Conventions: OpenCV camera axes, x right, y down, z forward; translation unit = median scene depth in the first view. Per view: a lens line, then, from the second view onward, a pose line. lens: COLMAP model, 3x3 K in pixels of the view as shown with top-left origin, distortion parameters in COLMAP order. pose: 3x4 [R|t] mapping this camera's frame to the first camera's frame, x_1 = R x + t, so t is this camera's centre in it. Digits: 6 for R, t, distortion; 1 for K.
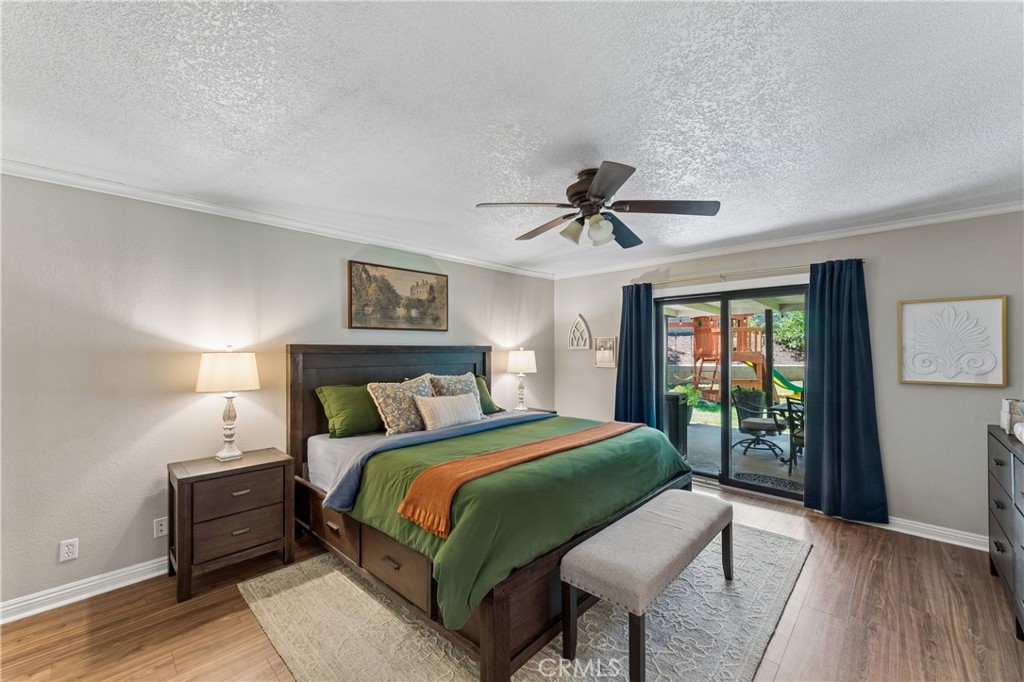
lens RADIAL K [[407.6, 0, 524.4], [0, 407.6, 346.9], [0, 0, 1]] dist [-0.000737, -0.000058]
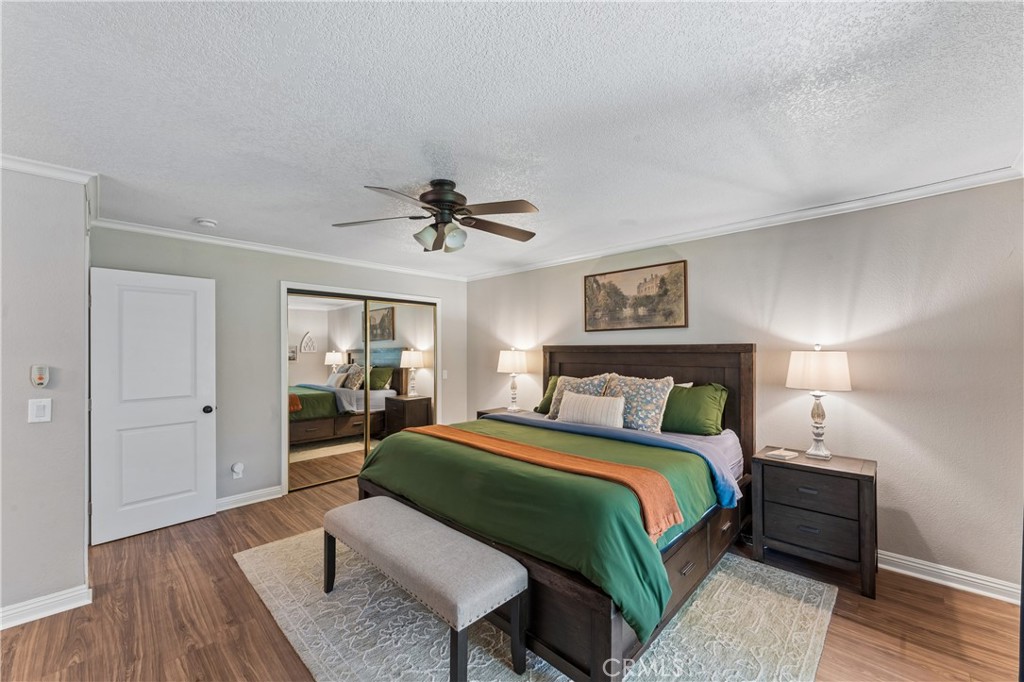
lens RADIAL K [[407.6, 0, 524.4], [0, 407.6, 346.9], [0, 0, 1]] dist [-0.000737, -0.000058]
pose [[-0.019715, -0.003012, -0.999801, 0.708150], [0.009017, 0.999954, -0.003190, 0.002174], [0.999765, -0.009078, -0.019687, 0.745977]]
